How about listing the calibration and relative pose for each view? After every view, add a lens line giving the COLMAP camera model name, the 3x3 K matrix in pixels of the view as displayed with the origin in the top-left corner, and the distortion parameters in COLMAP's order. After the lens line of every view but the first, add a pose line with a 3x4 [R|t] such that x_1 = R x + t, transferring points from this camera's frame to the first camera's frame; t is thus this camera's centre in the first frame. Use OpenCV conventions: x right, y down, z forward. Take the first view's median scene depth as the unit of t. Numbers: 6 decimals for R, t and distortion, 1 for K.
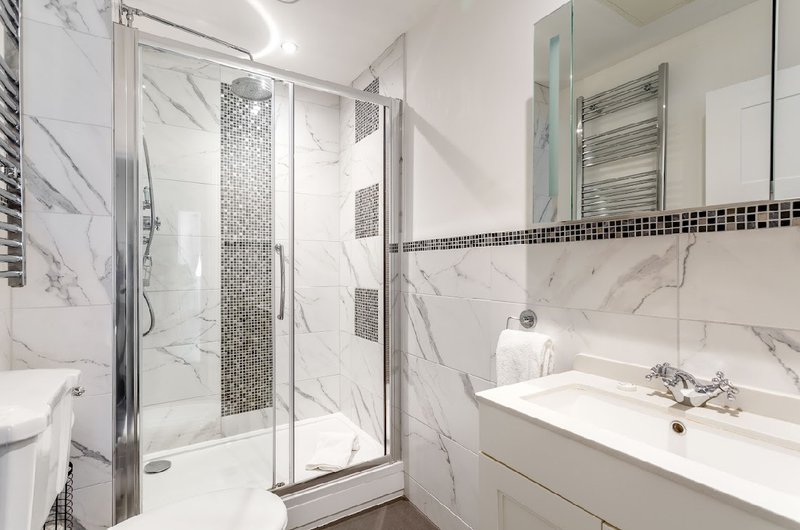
lens RADIAL K [[382.7, 0, 413.6], [0, 382.7, 256.6], [0, 0, 1]] dist [-0.001451, 0.003965]
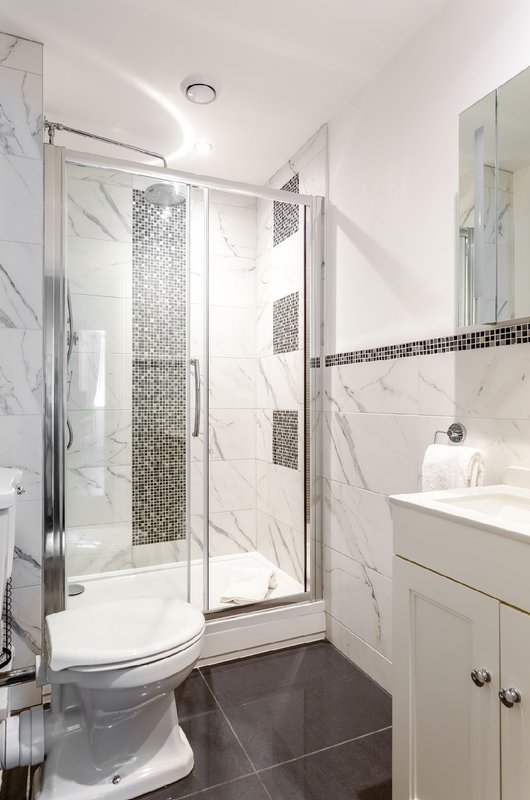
lens RADIAL K [[501.0, 0, 267.7], [0, 501.0, 402.2], [0, 0, 1]] dist [-0.005478, 0.005167]
pose [[0.986204, 0.005786, -0.165432, 0.034969], [-0.002060, 0.999741, 0.022686, 0.045488], [0.165520, -0.022032, 0.985960, -0.189211]]
